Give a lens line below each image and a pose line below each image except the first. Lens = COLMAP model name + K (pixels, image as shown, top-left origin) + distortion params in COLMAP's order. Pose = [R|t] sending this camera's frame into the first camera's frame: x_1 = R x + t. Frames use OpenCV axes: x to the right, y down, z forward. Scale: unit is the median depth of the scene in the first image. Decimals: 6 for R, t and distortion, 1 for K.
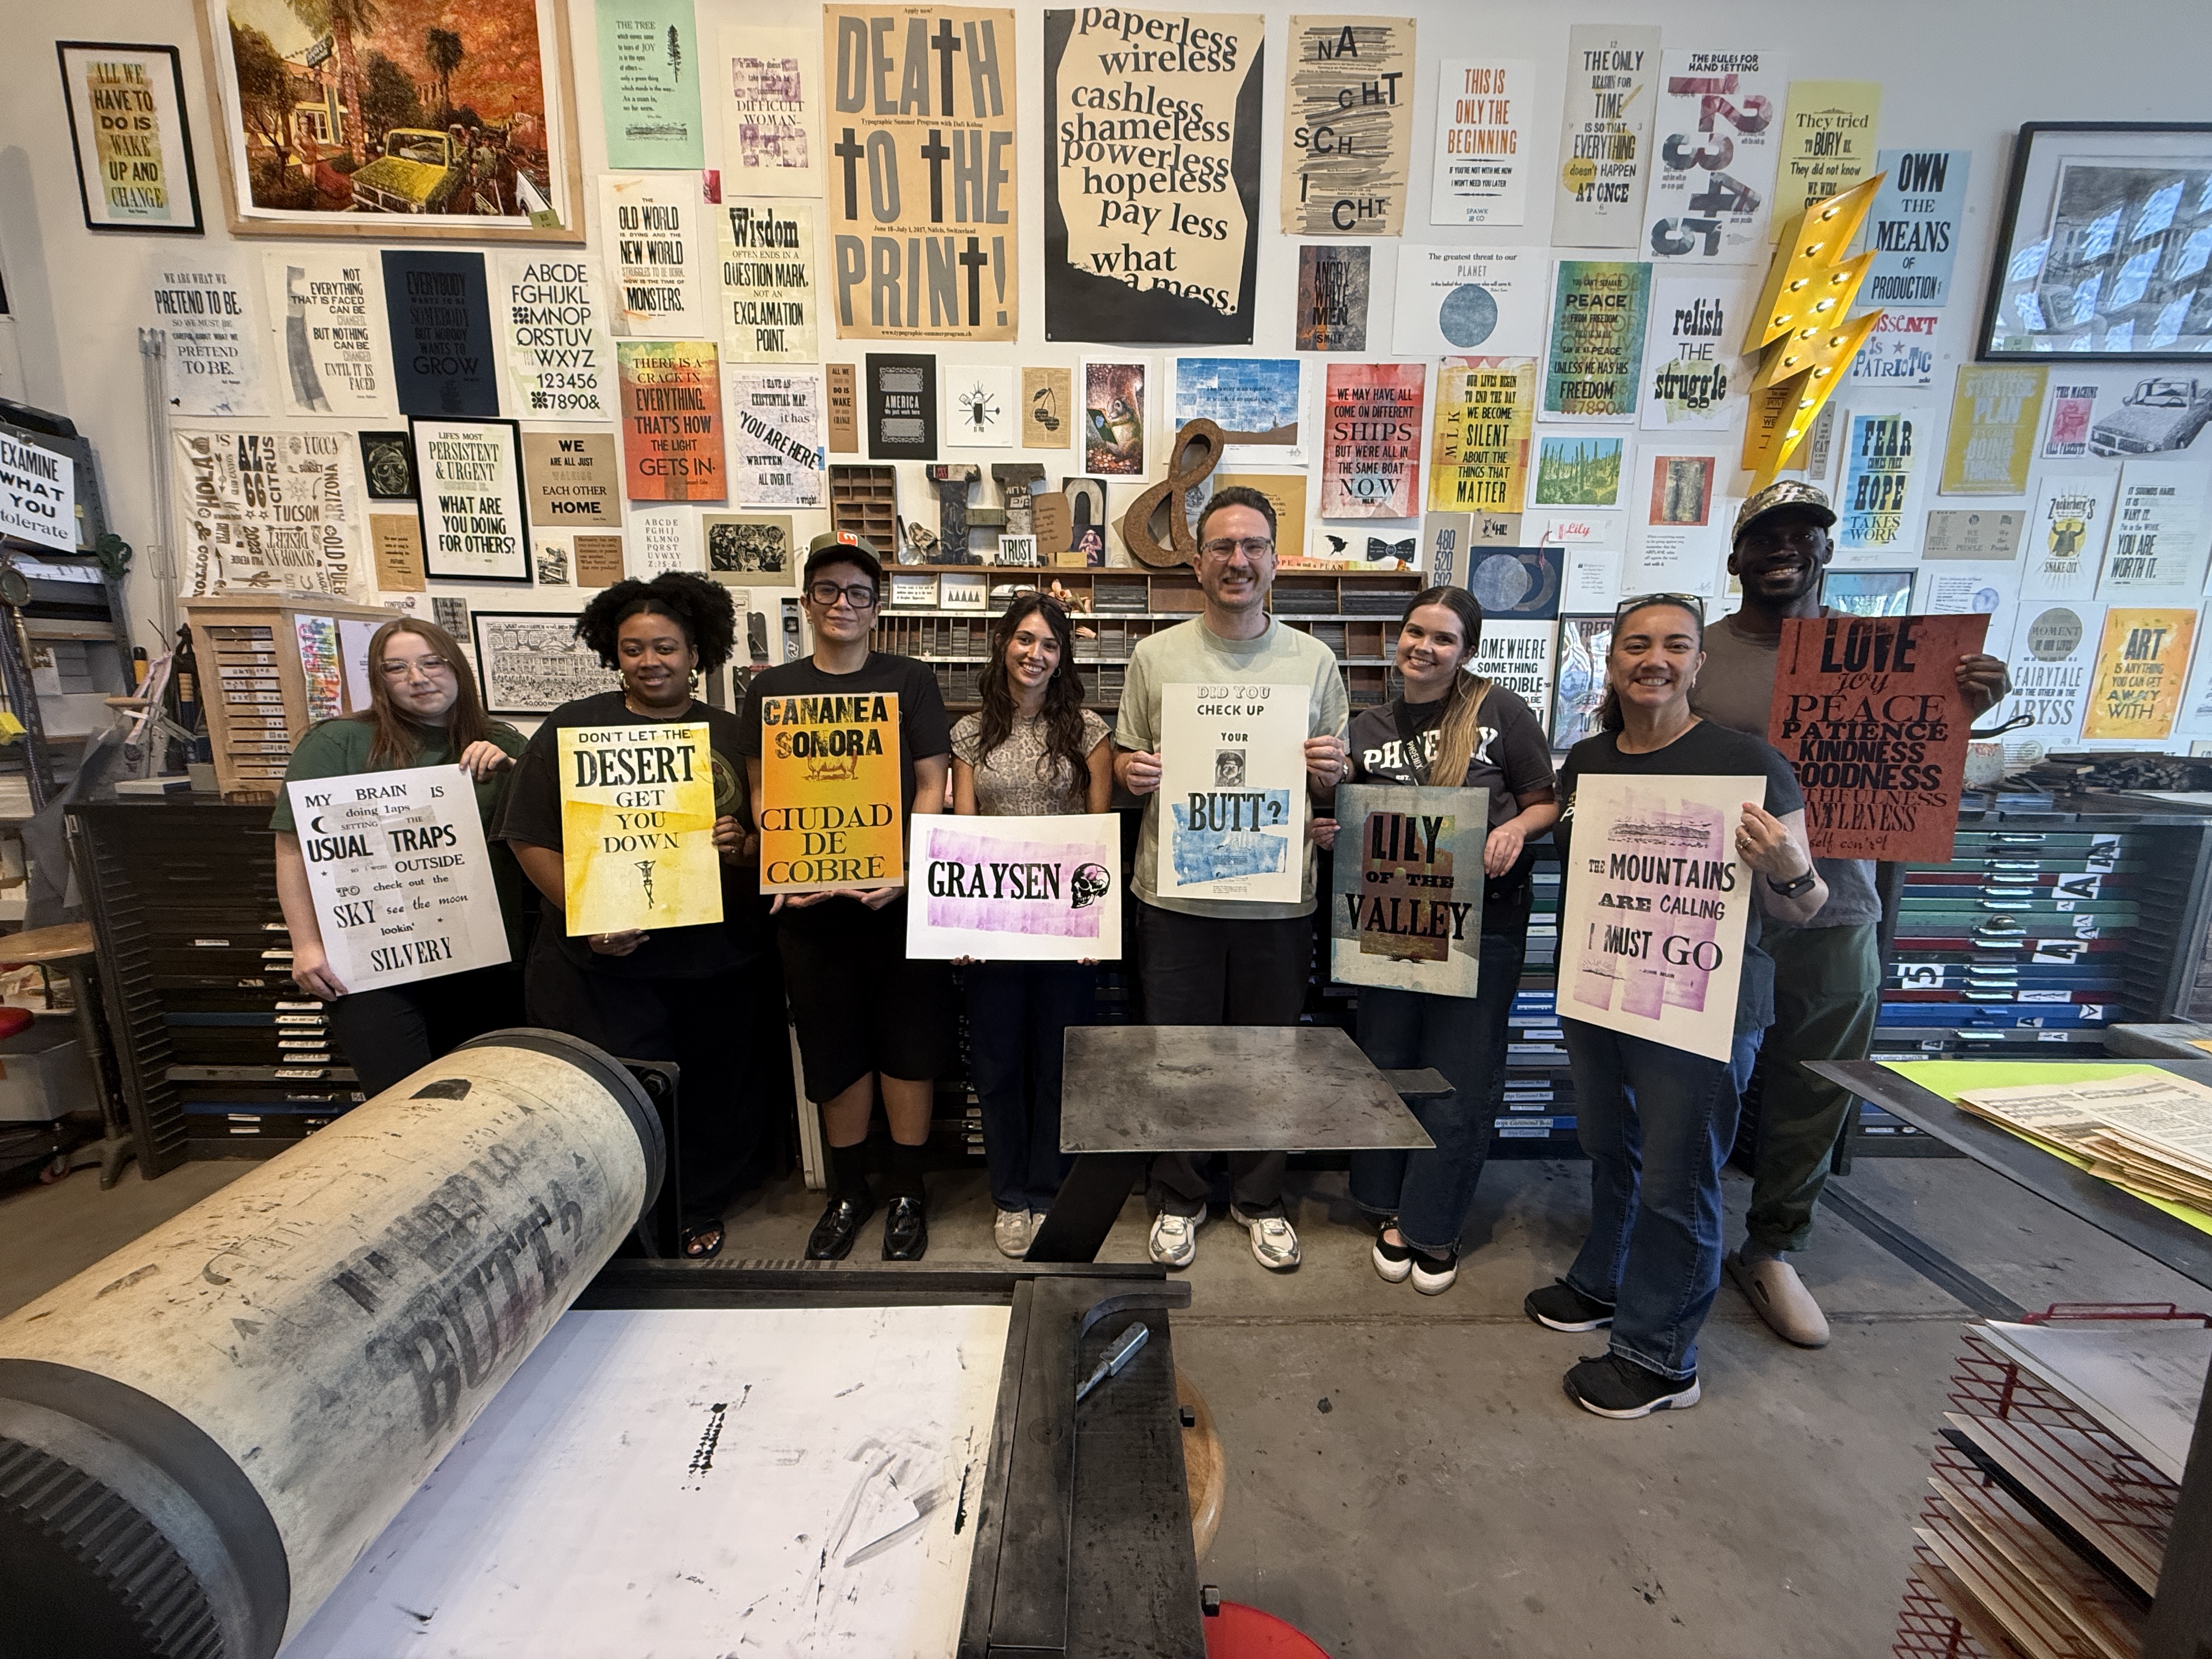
lens RADIAL K [[881.0, 0, 1100.8], [0, 881.0, 835.4], [0, 0, 1]] dist [-0.000286, -0.000441]
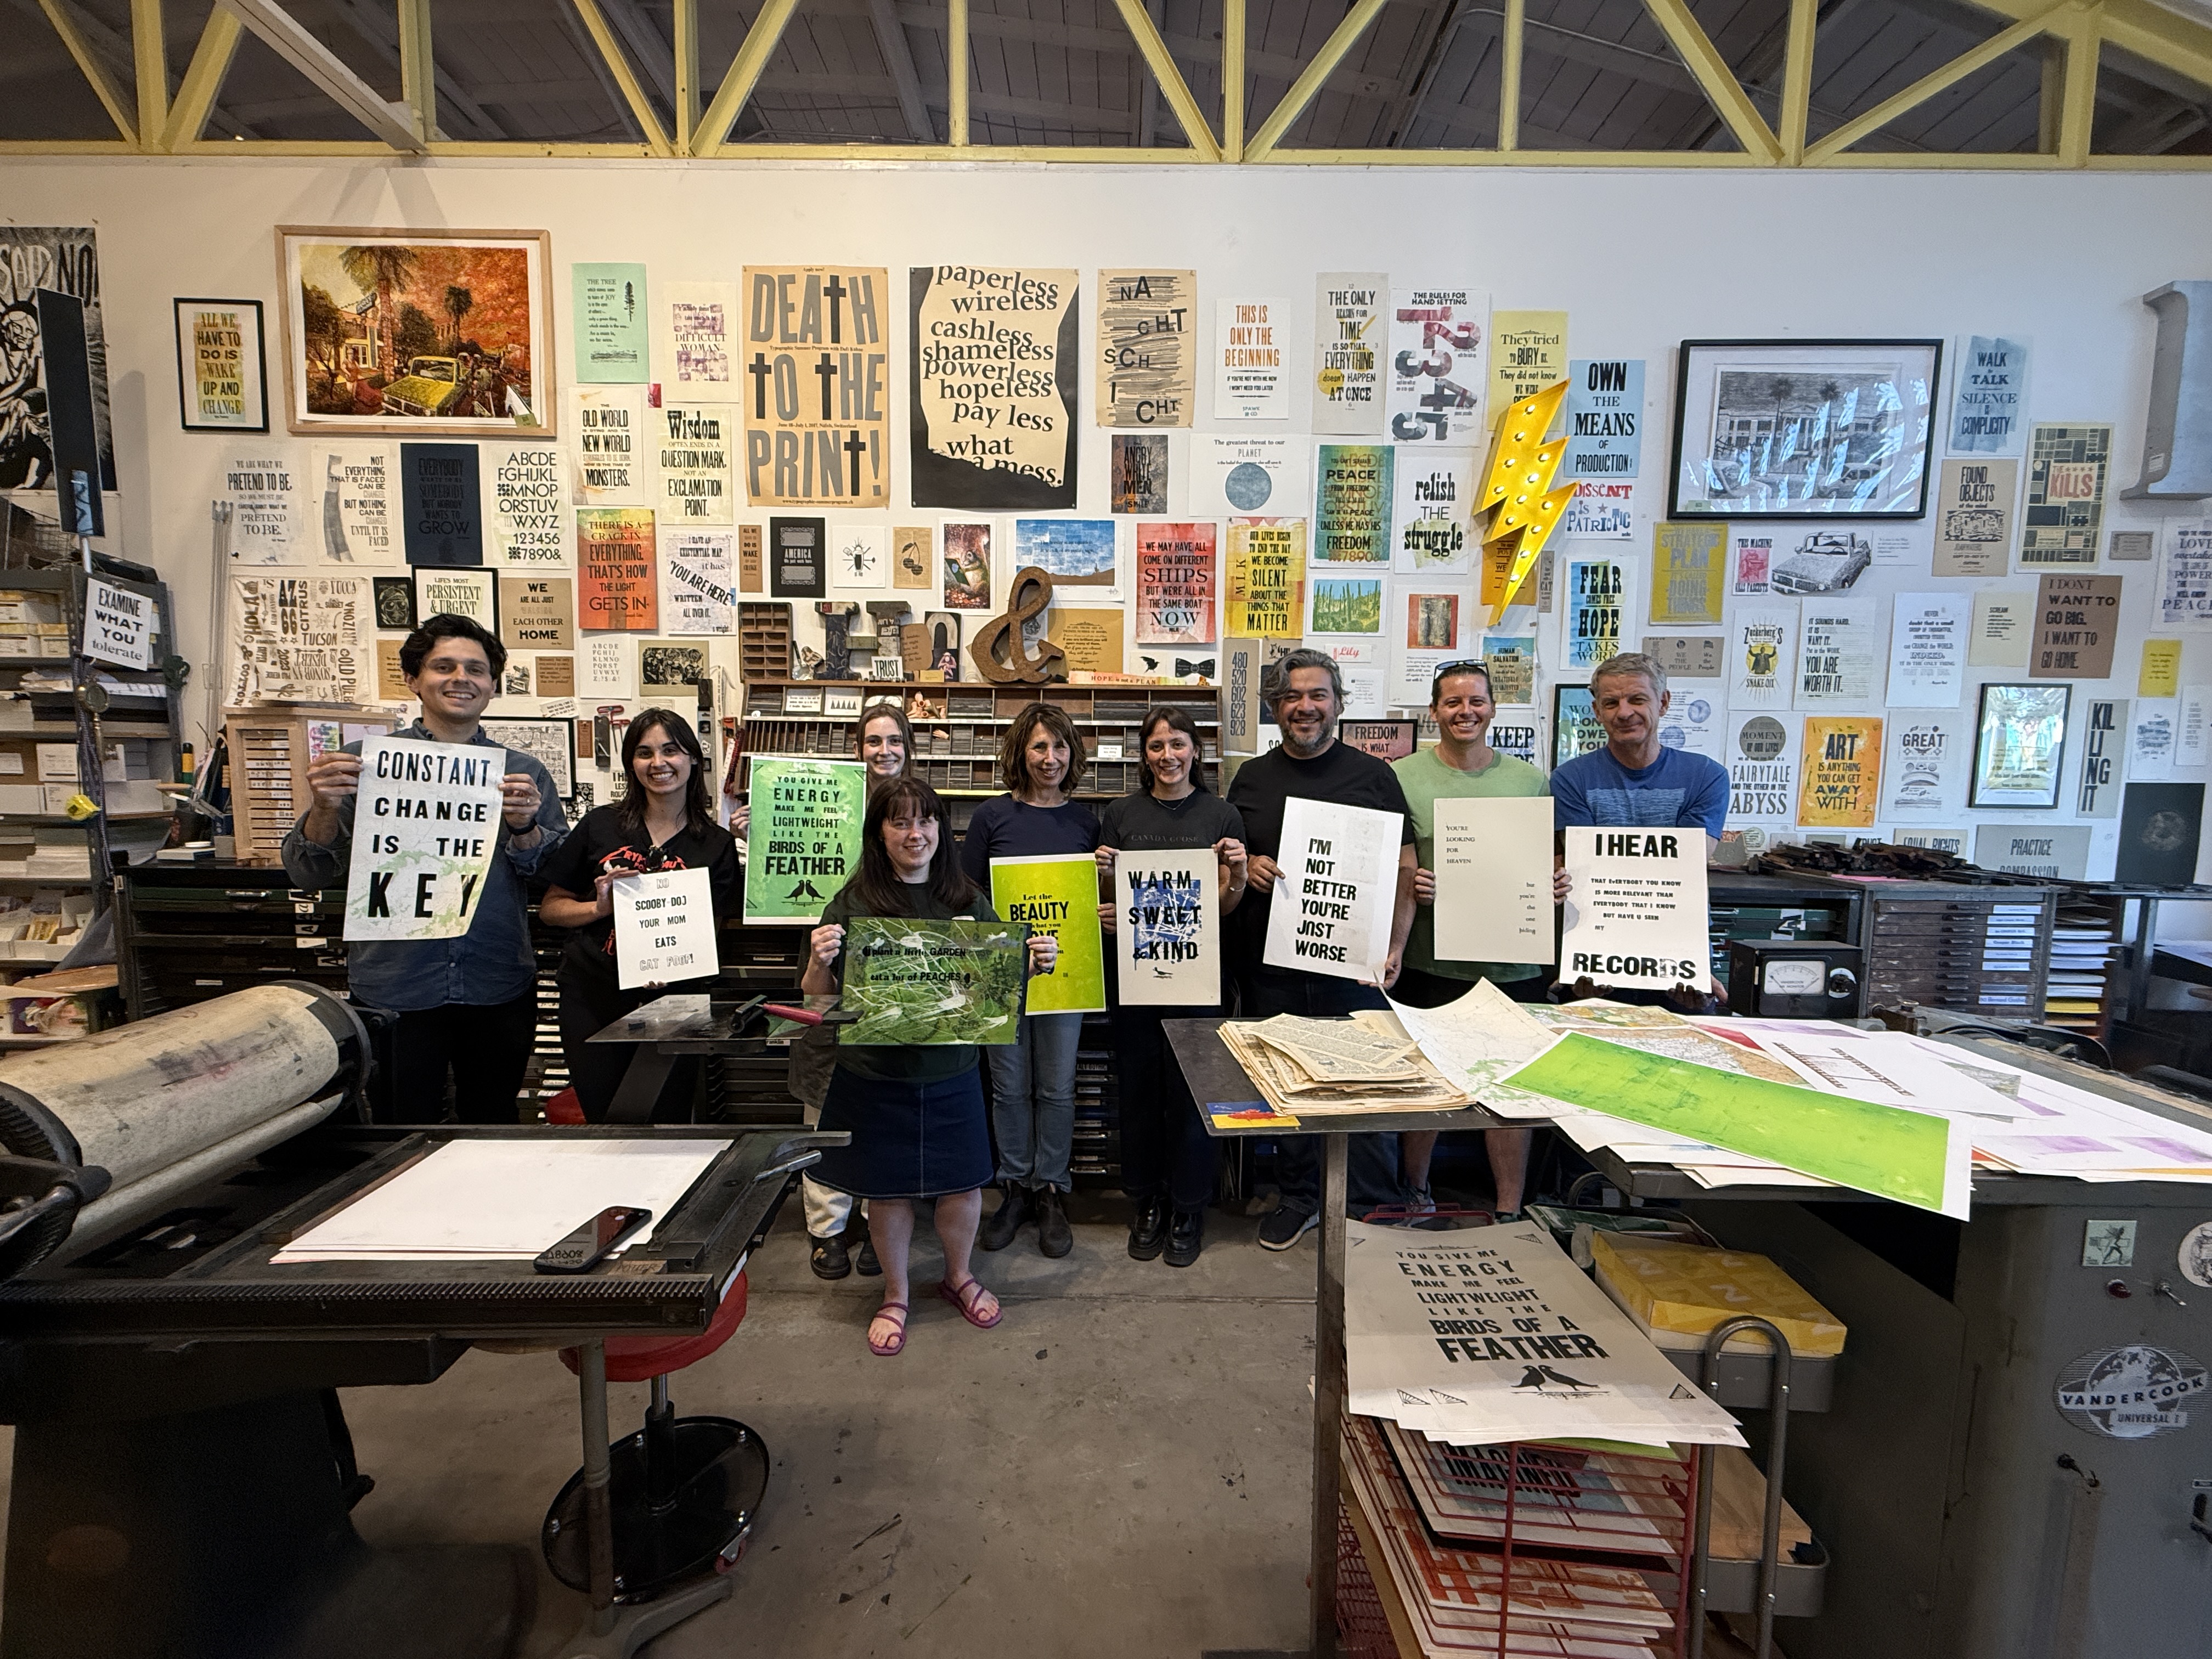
lens RADIAL K [[881.0, 0, 1090.9], [0, 881.0, 830.5], [0, 0, 1]] dist [-0.000286, -0.000441]
pose [[0.999602, 0.006861, -0.027376, 0.230159], [-0.009412, 0.995511, -0.094175, 0.015936], [0.026607, 0.094395, 0.995179, -0.203390]]
